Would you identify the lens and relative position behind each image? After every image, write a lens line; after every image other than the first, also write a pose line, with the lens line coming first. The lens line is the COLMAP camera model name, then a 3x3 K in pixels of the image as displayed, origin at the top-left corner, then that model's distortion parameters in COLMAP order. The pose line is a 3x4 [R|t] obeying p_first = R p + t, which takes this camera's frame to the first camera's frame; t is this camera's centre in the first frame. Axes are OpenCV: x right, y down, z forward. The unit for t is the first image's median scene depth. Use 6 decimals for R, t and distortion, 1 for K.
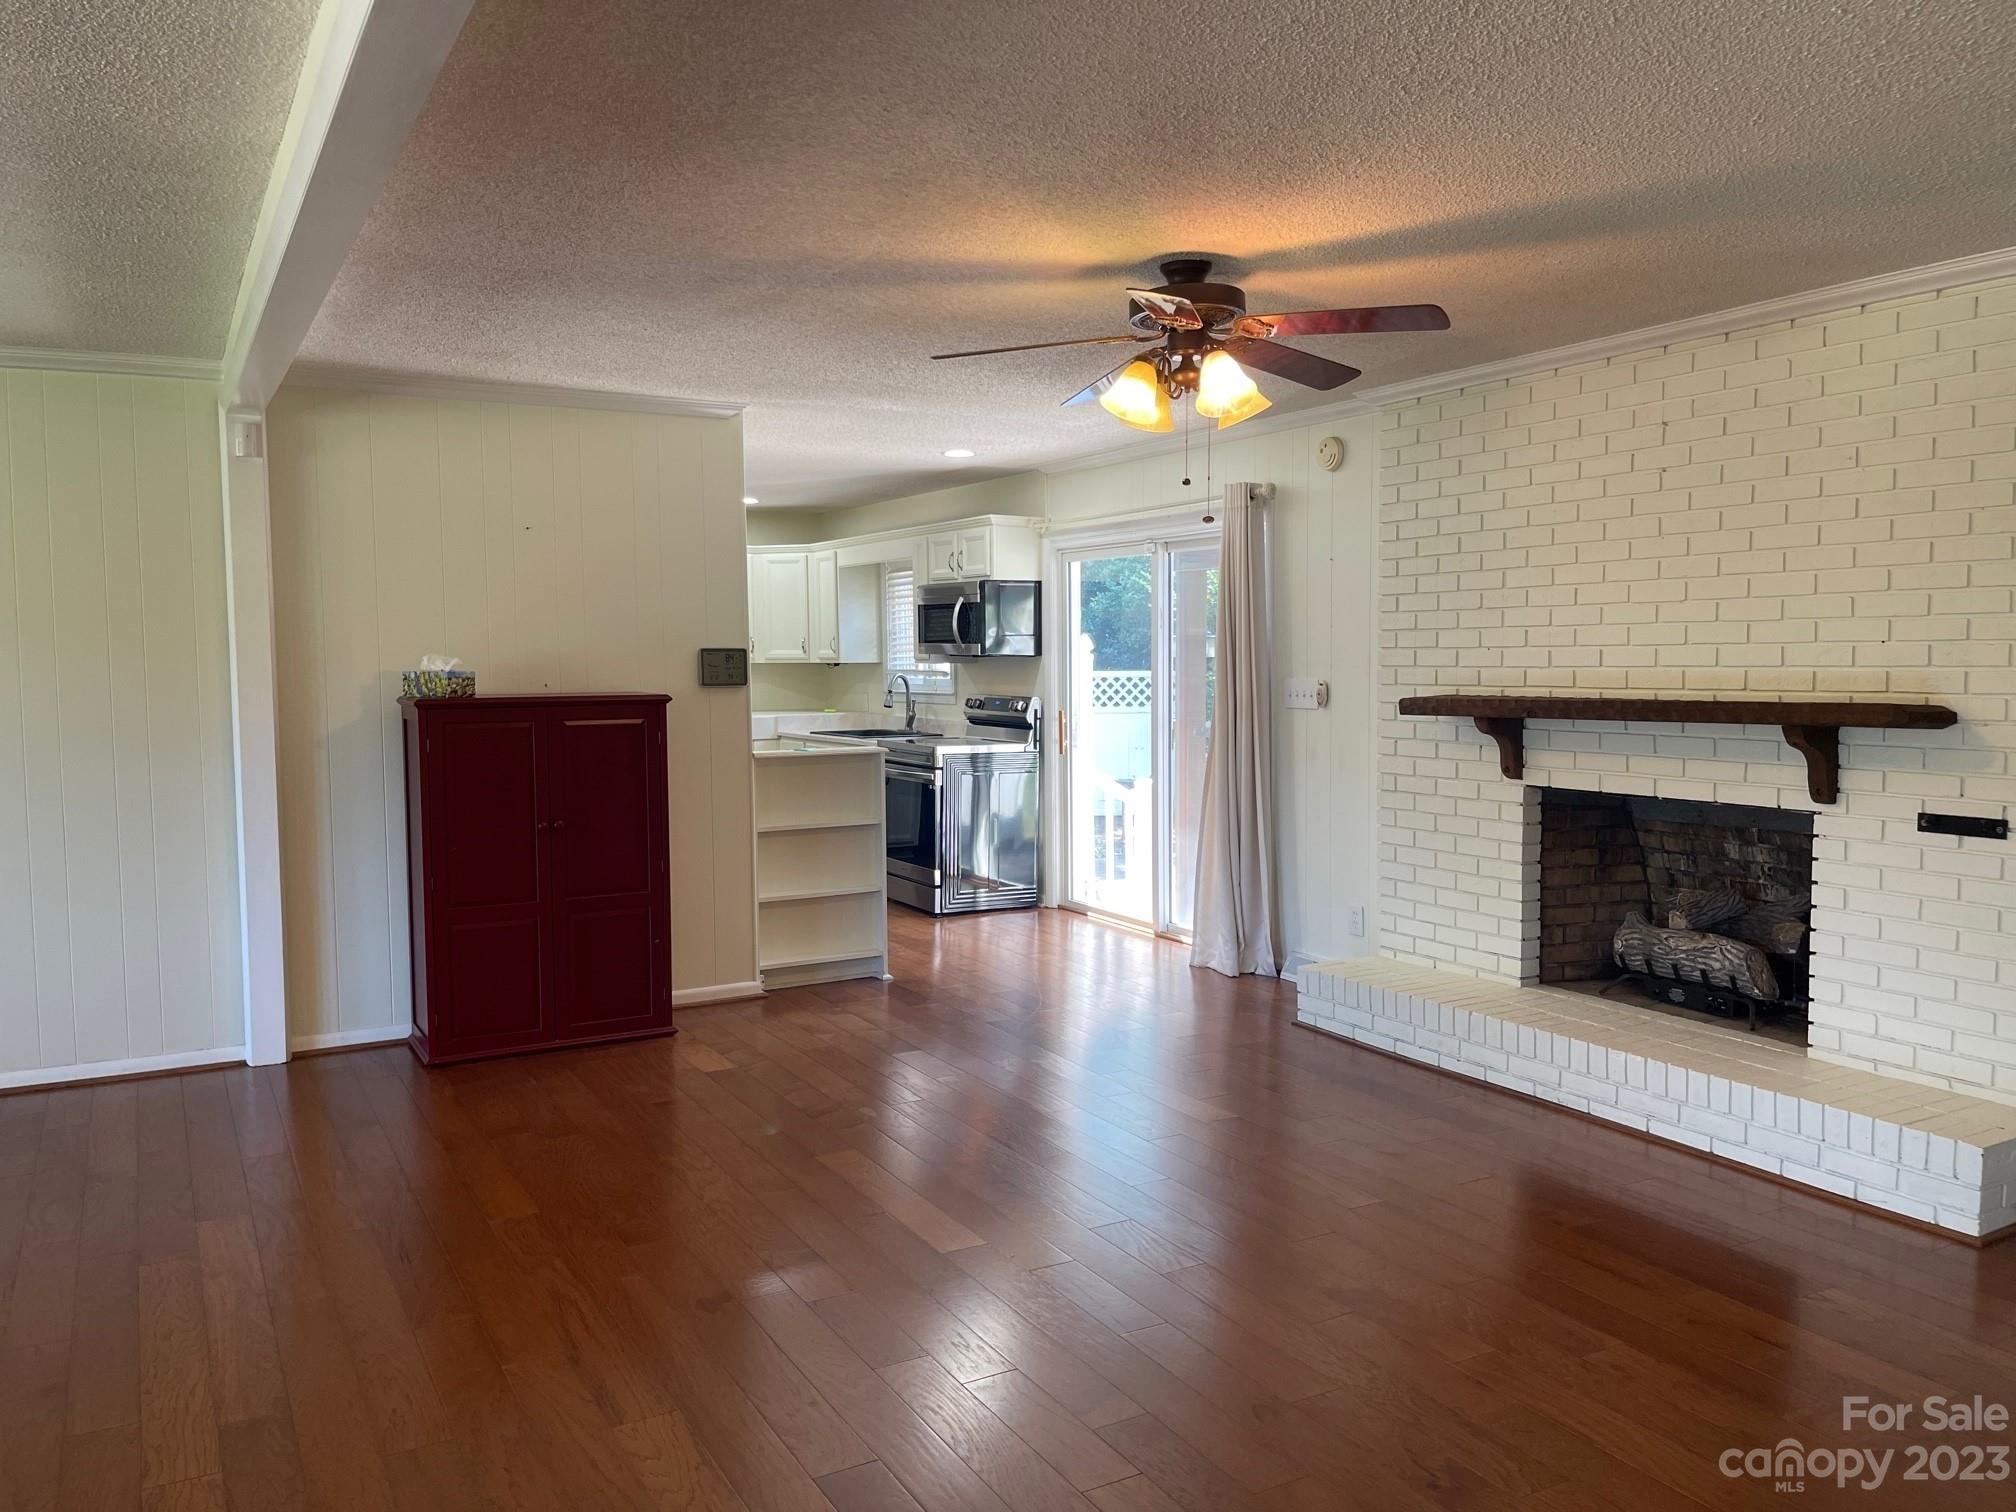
lens RADIAL K [[1516.3, 0, 971.6], [0, 1516.3, 748.8], [0, 0, 1]] dist [0.053792, -0.084543]
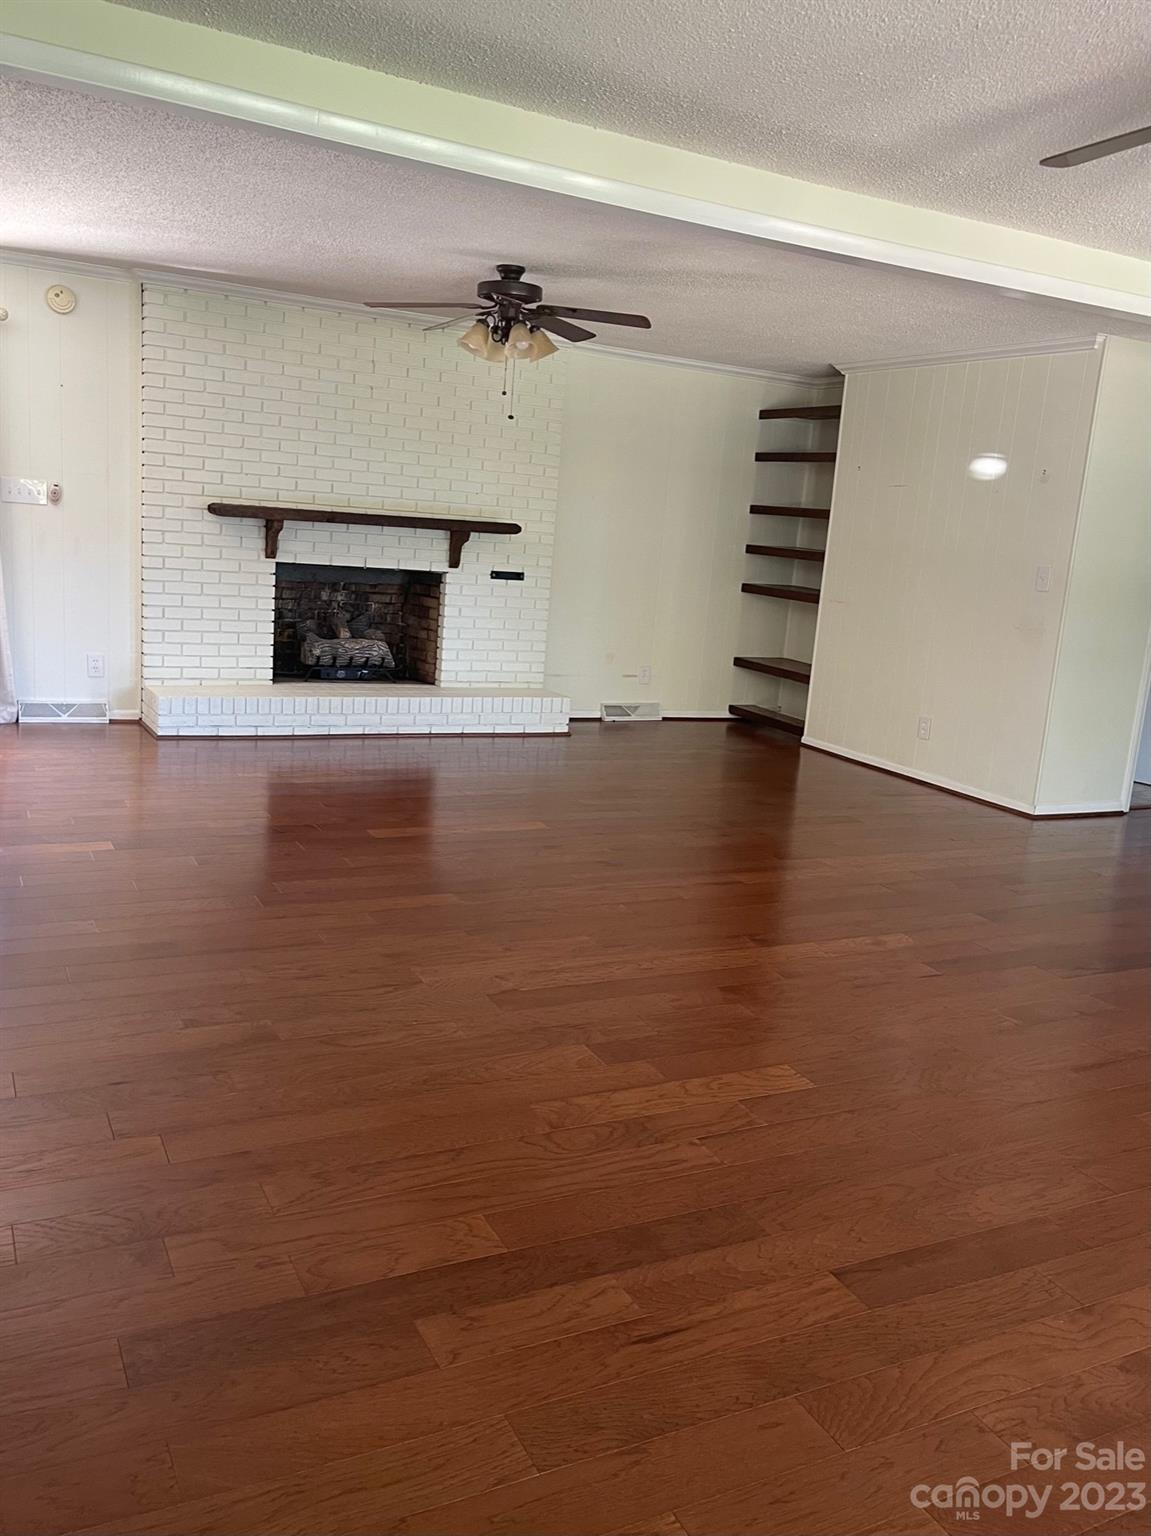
lens RADIAL K [[1248.5, 0, 580.3], [0, 1248.5, 778.3], [0, 0, 1]] dist [0.038680, -0.055179]
pose [[0.019261, -0.192512, 0.981106, -1.035632], [-0.013550, 0.981147, 0.192786, -0.013076], [-0.999723, -0.017007, 0.016289, 0.659755]]
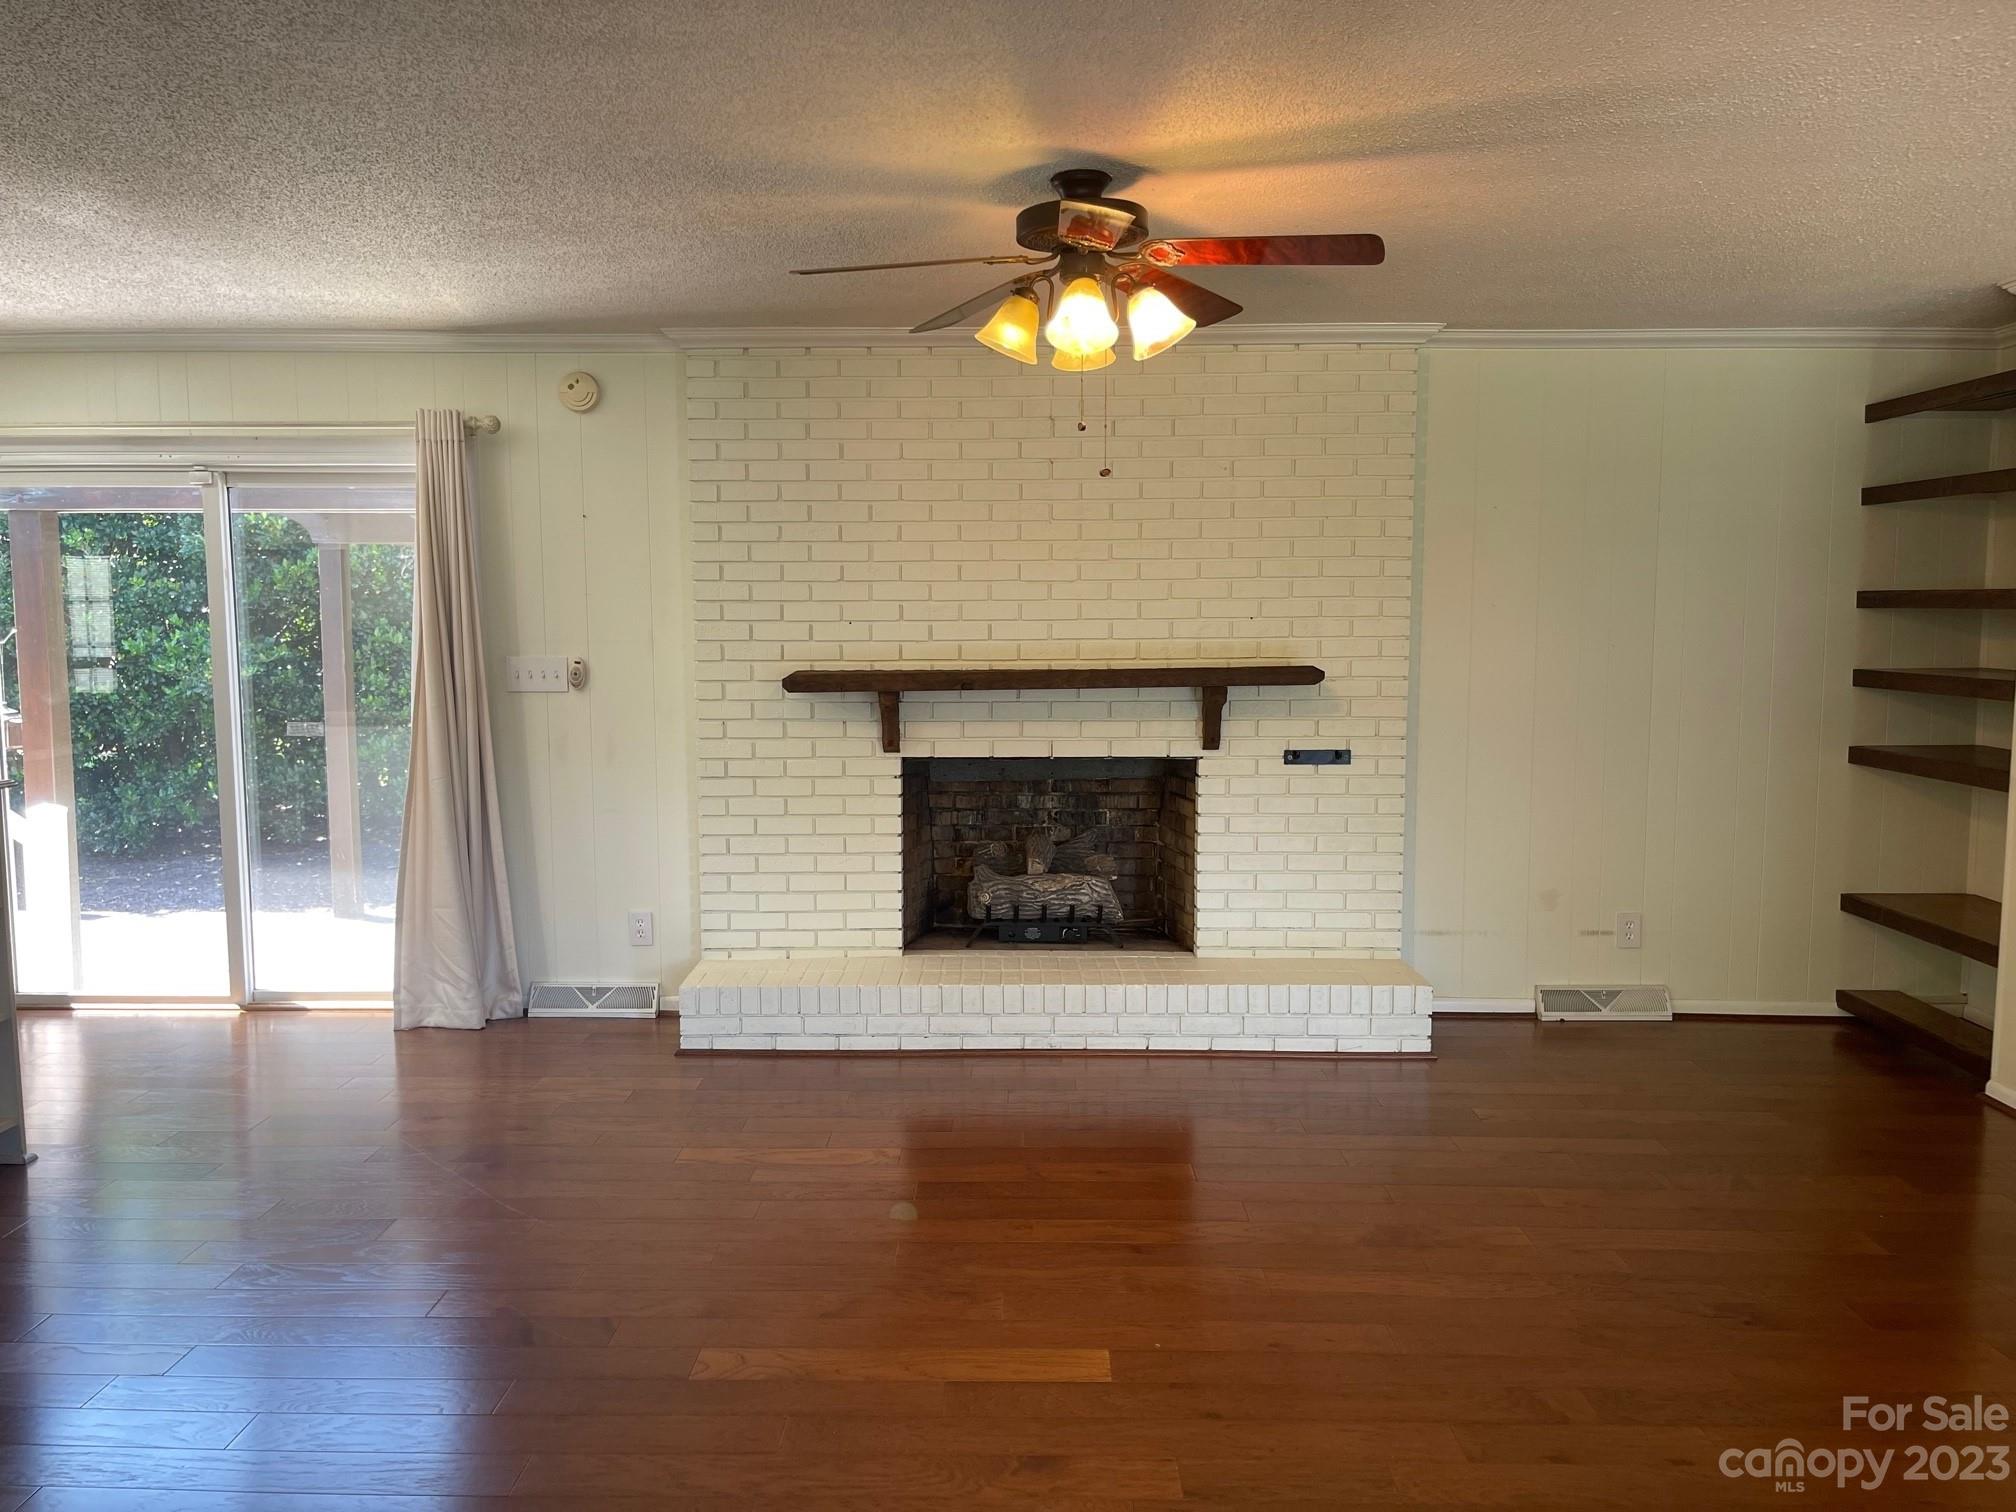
lens RADIAL K [[1535.3, 0, 990.7], [0, 1535.3, 761.0], [0, 0, 1]] dist [0.089357, -0.125975]
pose [[0.490551, -0.072999, 0.868349, -0.508043], [0.054777, 0.997098, 0.052877, -0.025349], [-0.869689, 0.021626, 0.493126, 0.455632]]
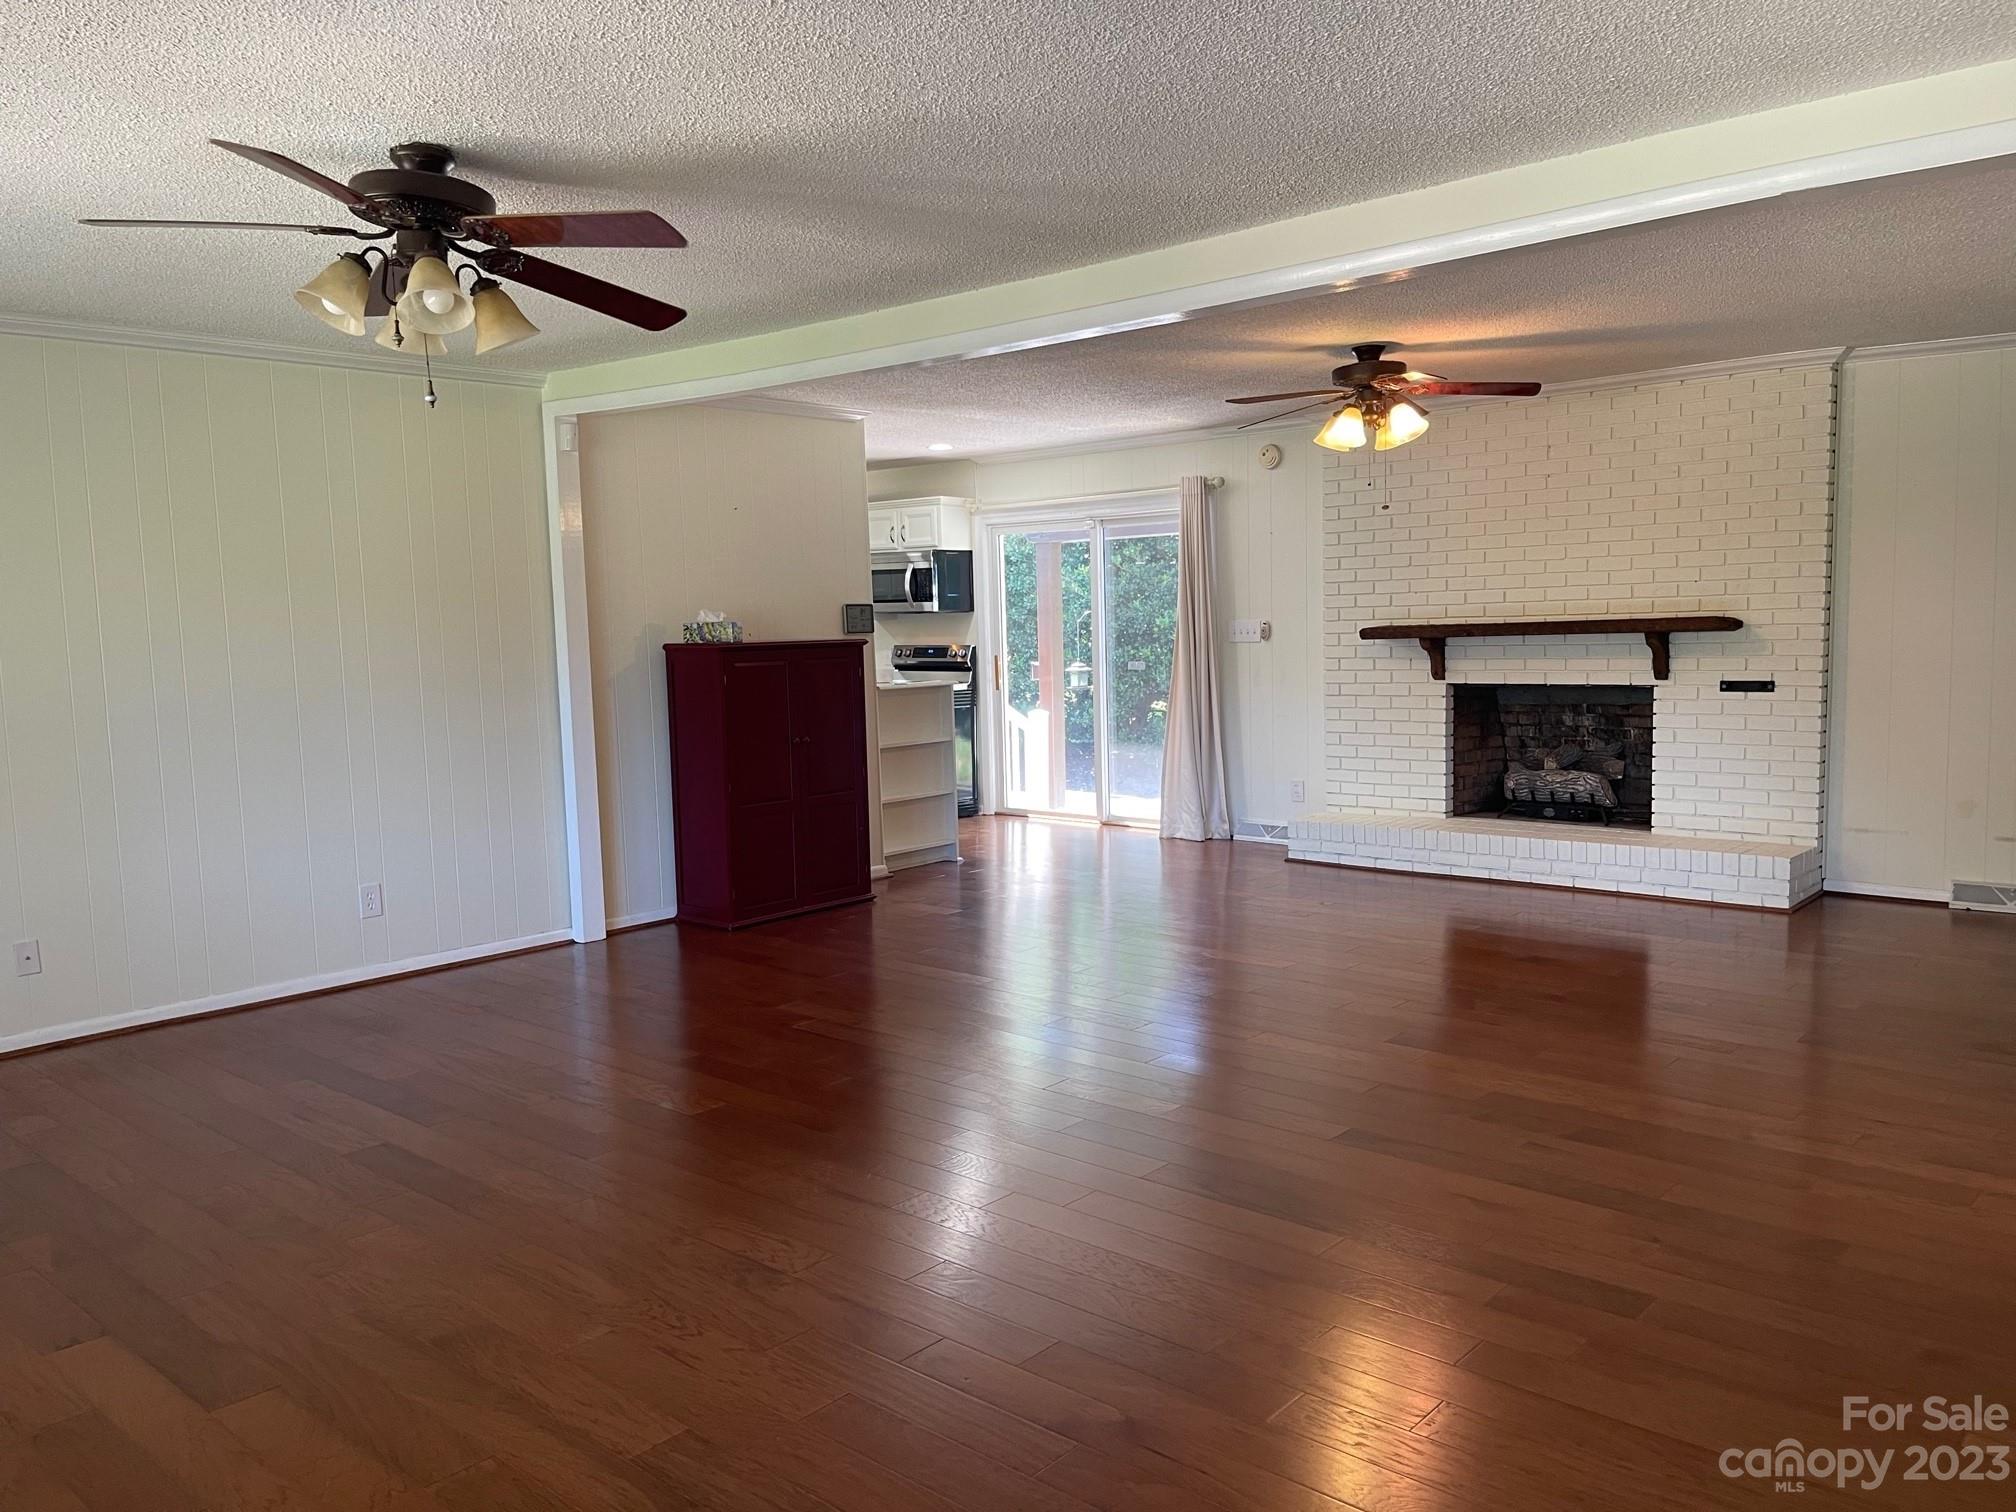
lens RADIAL K [[1535.3, 0, 990.7], [0, 1535.3, 761.0], [0, 0, 1]] dist [0.089357, -0.125975]
pose [[0.943458, -0.048549, 0.327919, -0.579346], [0.040473, 0.998687, 0.031410, 0.034839], [-0.329013, -0.016362, 0.944184, -0.301362]]
